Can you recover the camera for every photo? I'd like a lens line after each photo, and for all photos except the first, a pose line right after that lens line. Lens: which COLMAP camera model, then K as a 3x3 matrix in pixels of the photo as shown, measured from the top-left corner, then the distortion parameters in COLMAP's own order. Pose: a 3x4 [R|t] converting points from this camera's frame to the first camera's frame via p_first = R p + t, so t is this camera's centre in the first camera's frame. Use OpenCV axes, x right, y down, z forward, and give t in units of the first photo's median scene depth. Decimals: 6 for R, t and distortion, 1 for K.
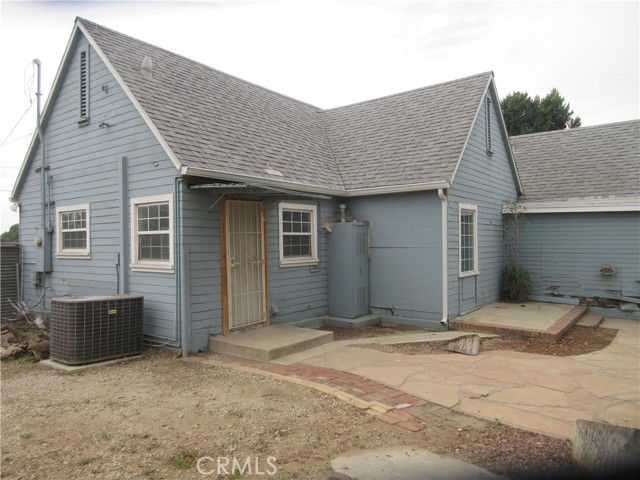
lens RADIAL K [[470.3, 0, 321.1], [0, 470.3, 237.5], [0, 0, 1]] dist [-0.008915, 0.001296]
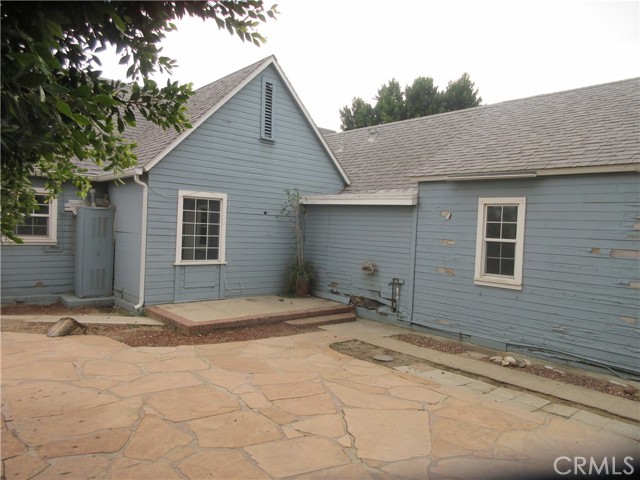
lens RADIAL K [[470.3, 0, 321.1], [0, 470.3, 237.5], [0, 0, 1]] dist [-0.008915, 0.001296]
pose [[0.979955, 0.046659, -0.193680, 0.694161], [-0.043353, 0.998833, 0.021271, -0.006763], [0.194447, -0.012448, 0.980834, 0.073757]]
